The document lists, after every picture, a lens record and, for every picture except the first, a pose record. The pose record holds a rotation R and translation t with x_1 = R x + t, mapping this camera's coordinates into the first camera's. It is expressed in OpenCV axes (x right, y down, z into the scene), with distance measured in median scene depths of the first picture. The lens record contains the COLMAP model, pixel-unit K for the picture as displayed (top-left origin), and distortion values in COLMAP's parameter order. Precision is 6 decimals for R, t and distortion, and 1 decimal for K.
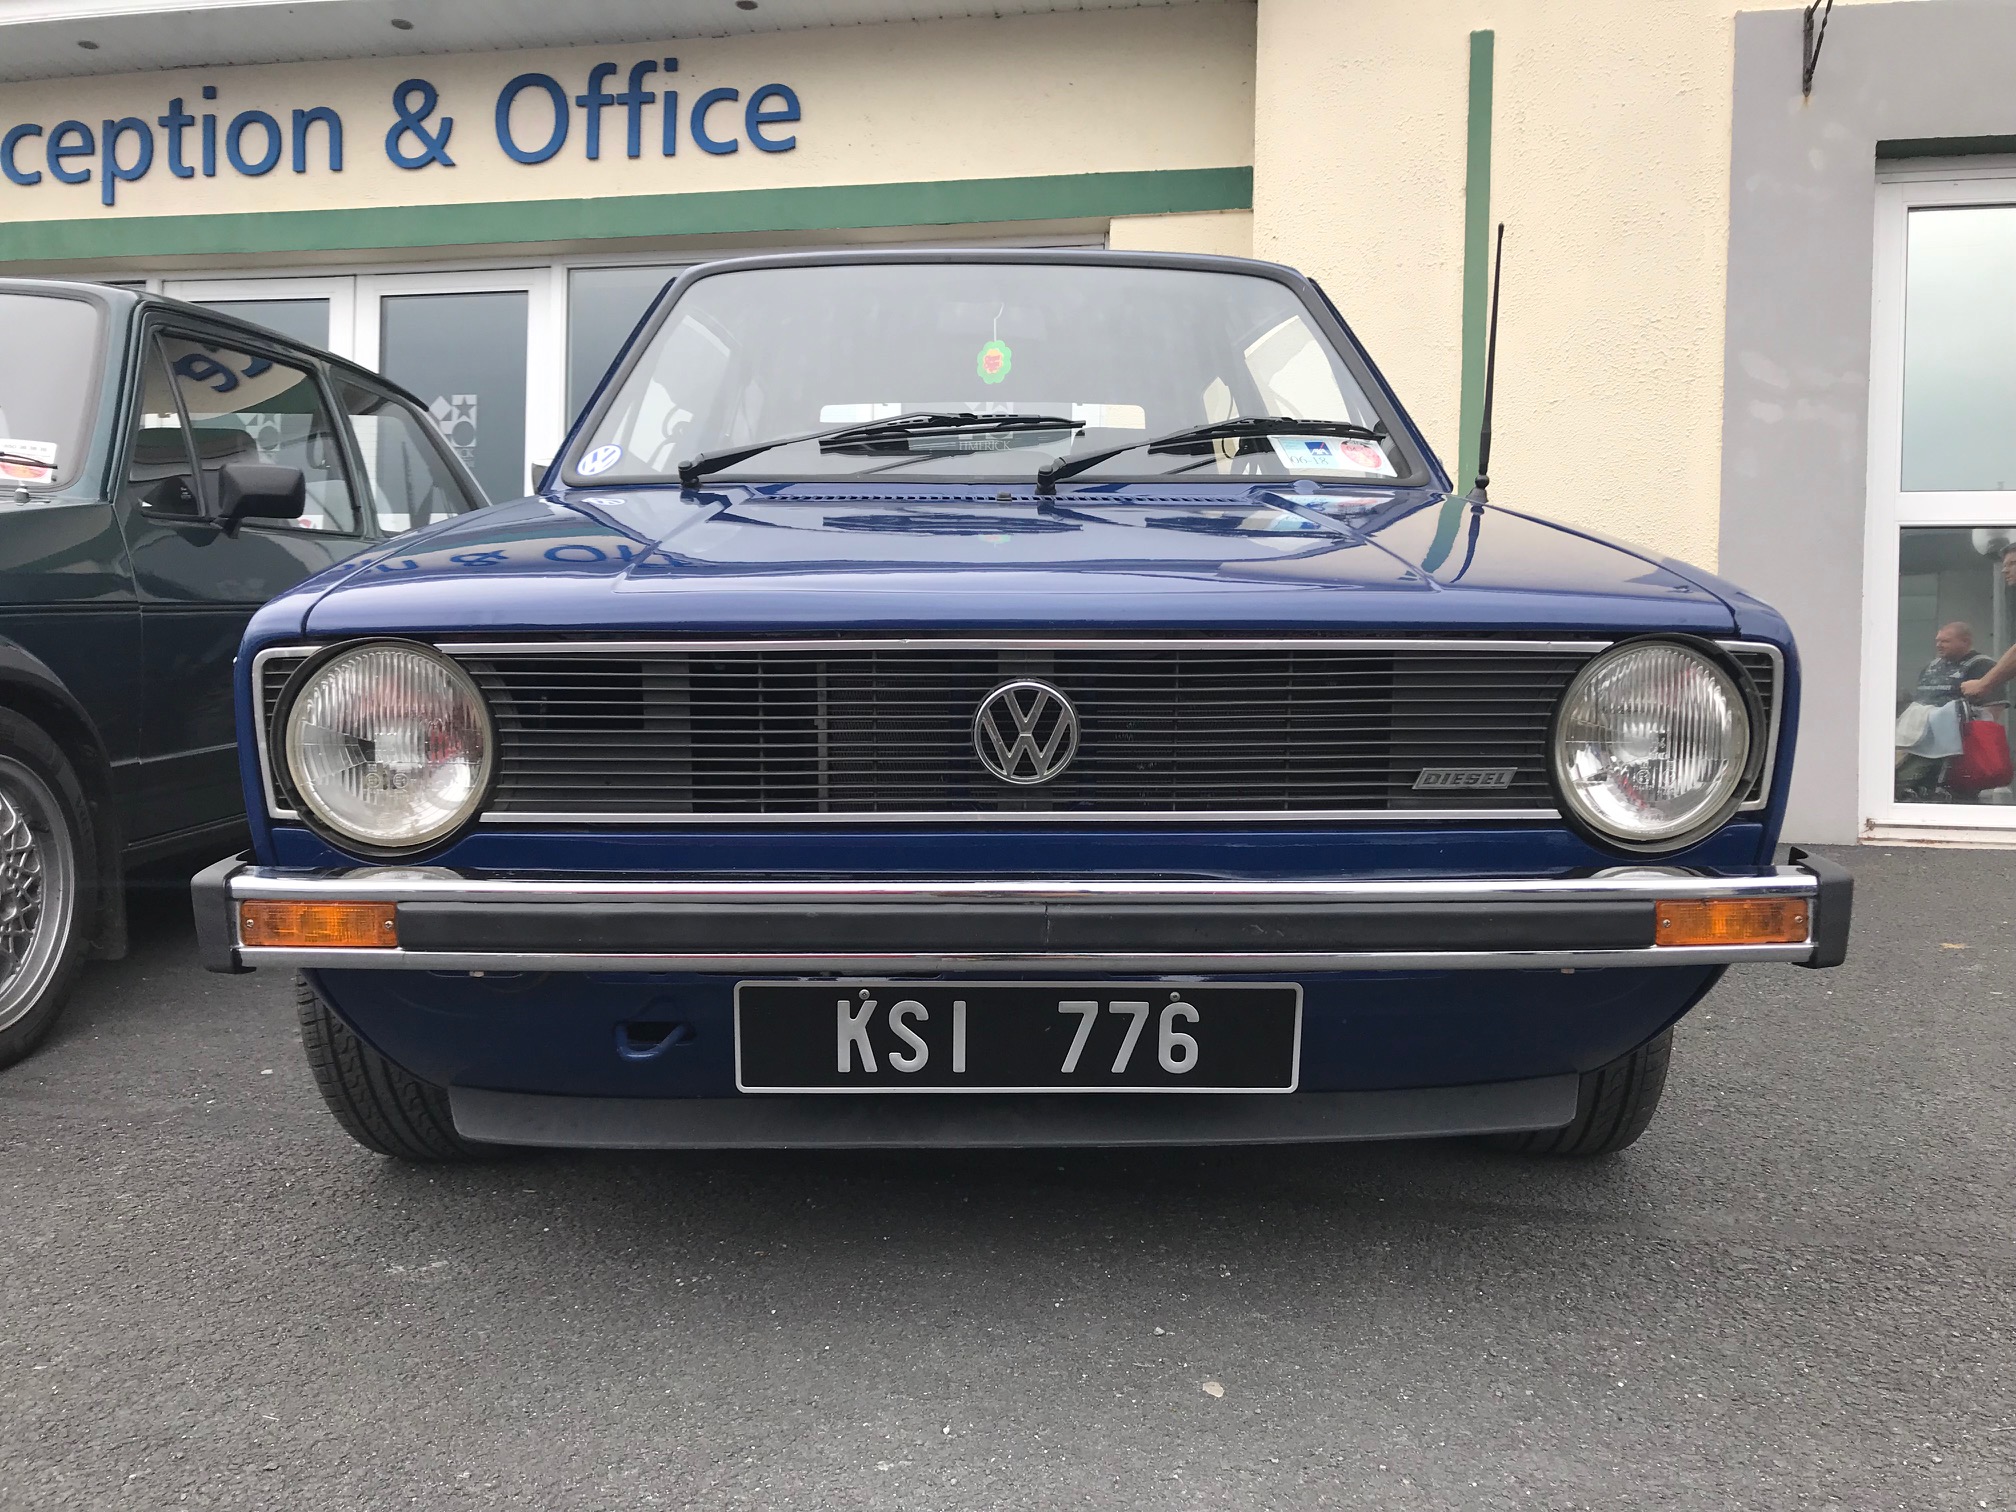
lens RADIAL K [[1636.4, 0, 1011.9], [0, 1636.4, 748.2], [0, 0, 1]] dist [0.029768, -0.021588]
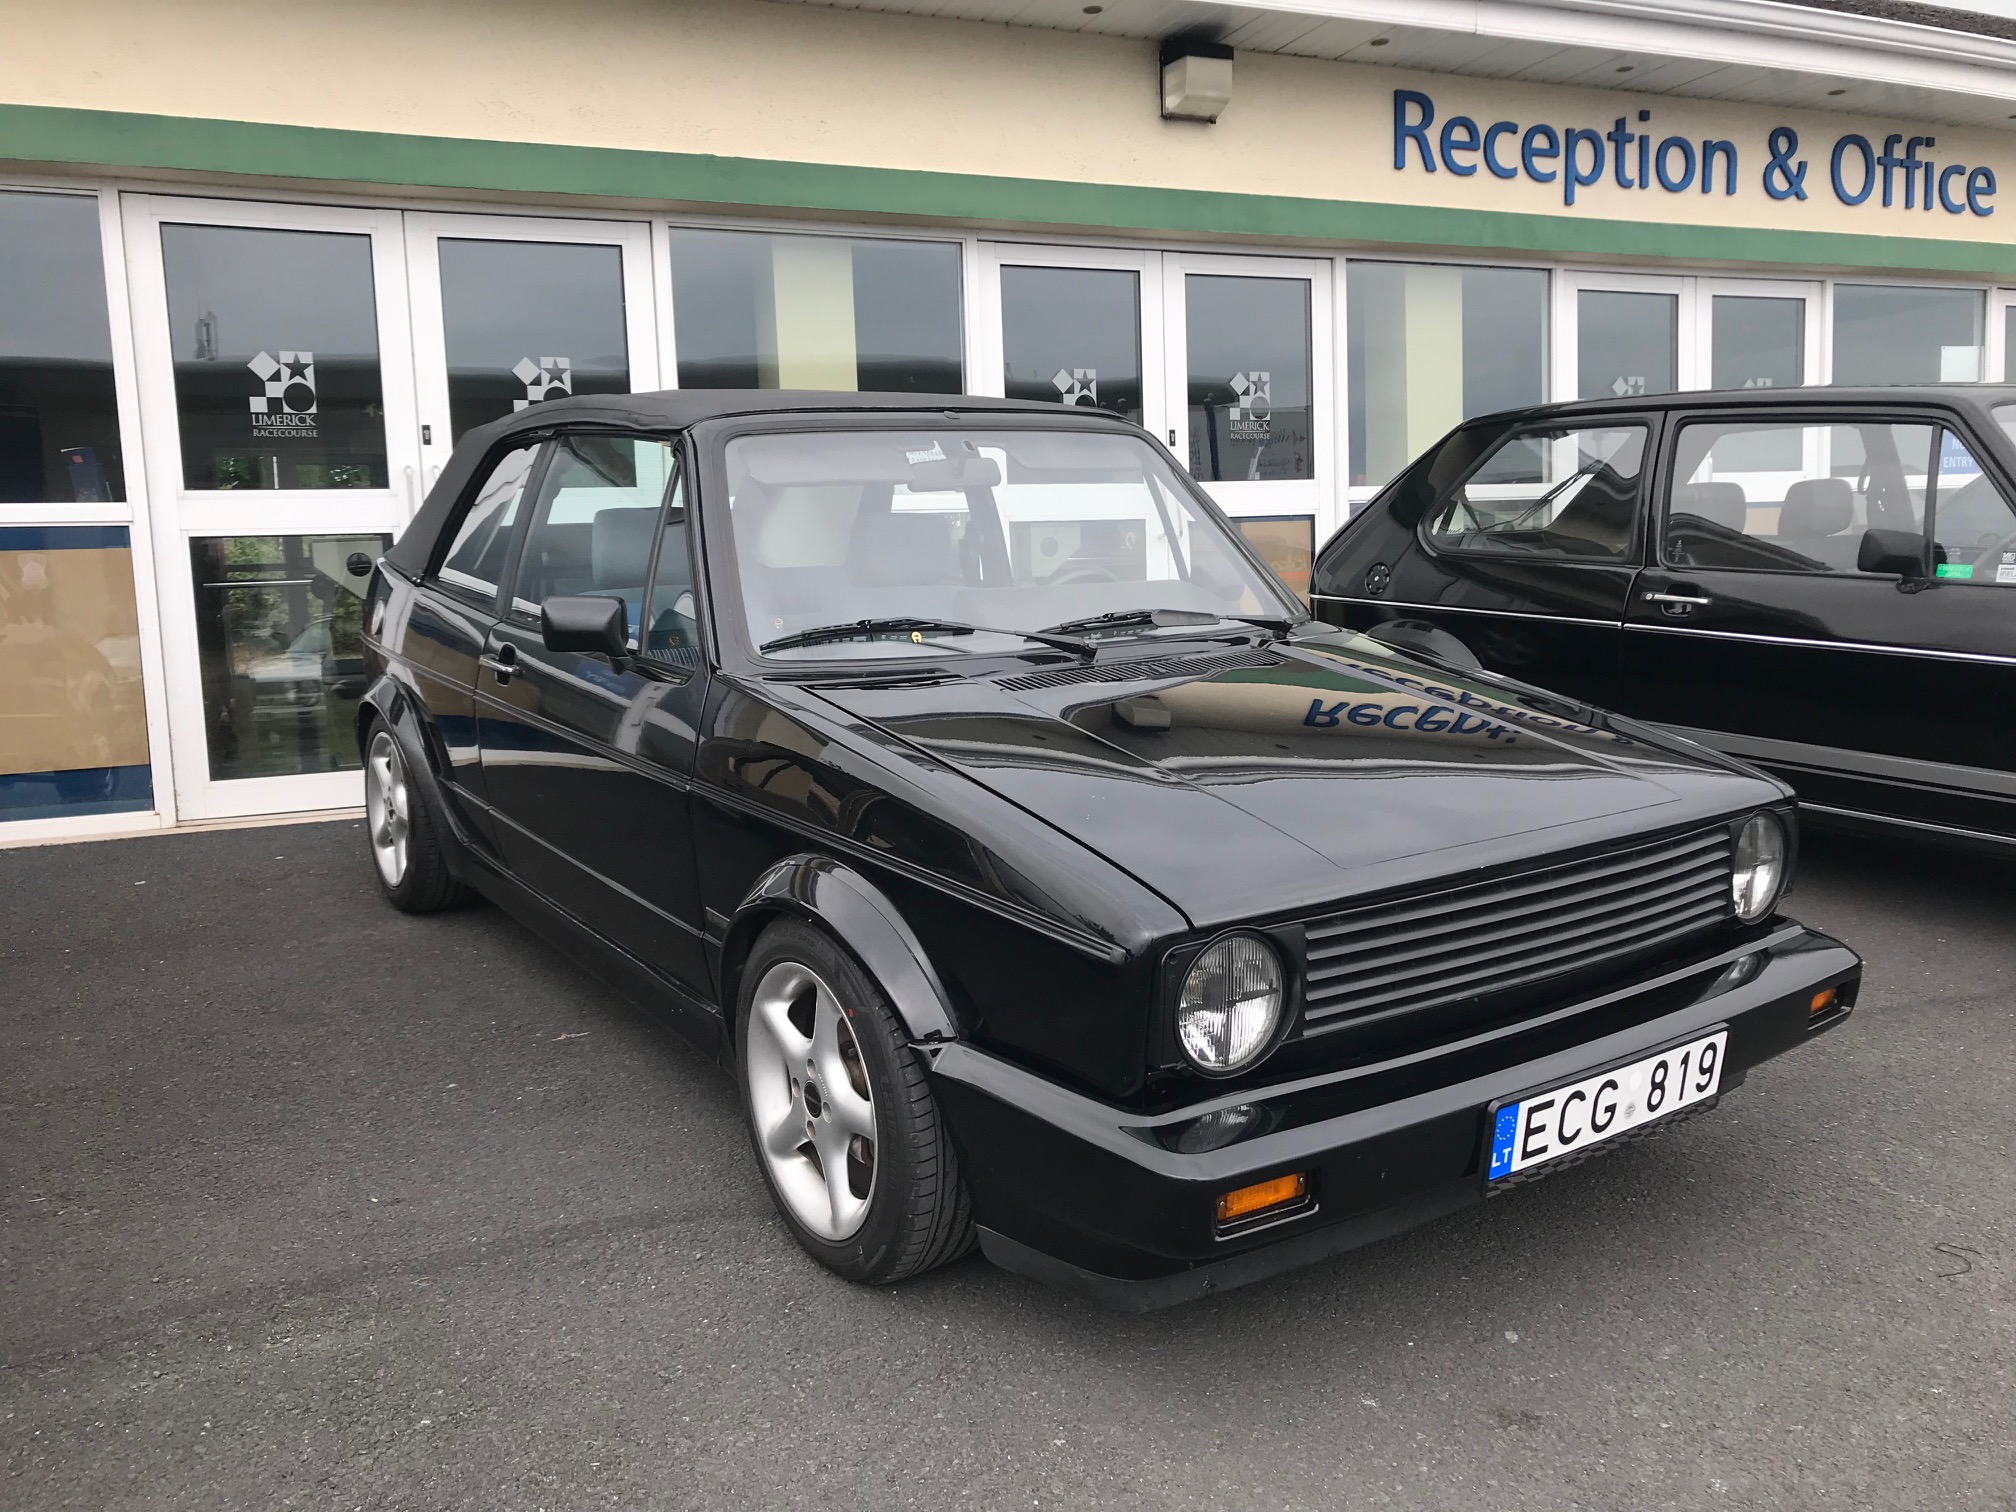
lens RADIAL K [[1636.4, 0, 1024.6], [0, 1636.4, 750.2], [0, 0, 1]] dist [0.029768, -0.021588]
pose [[0.827582, -0.090554, 0.553993, -1.532090], [0.084504, 0.995753, 0.036526, -0.033246], [-0.554948, 0.016586, 0.831720, 0.288637]]
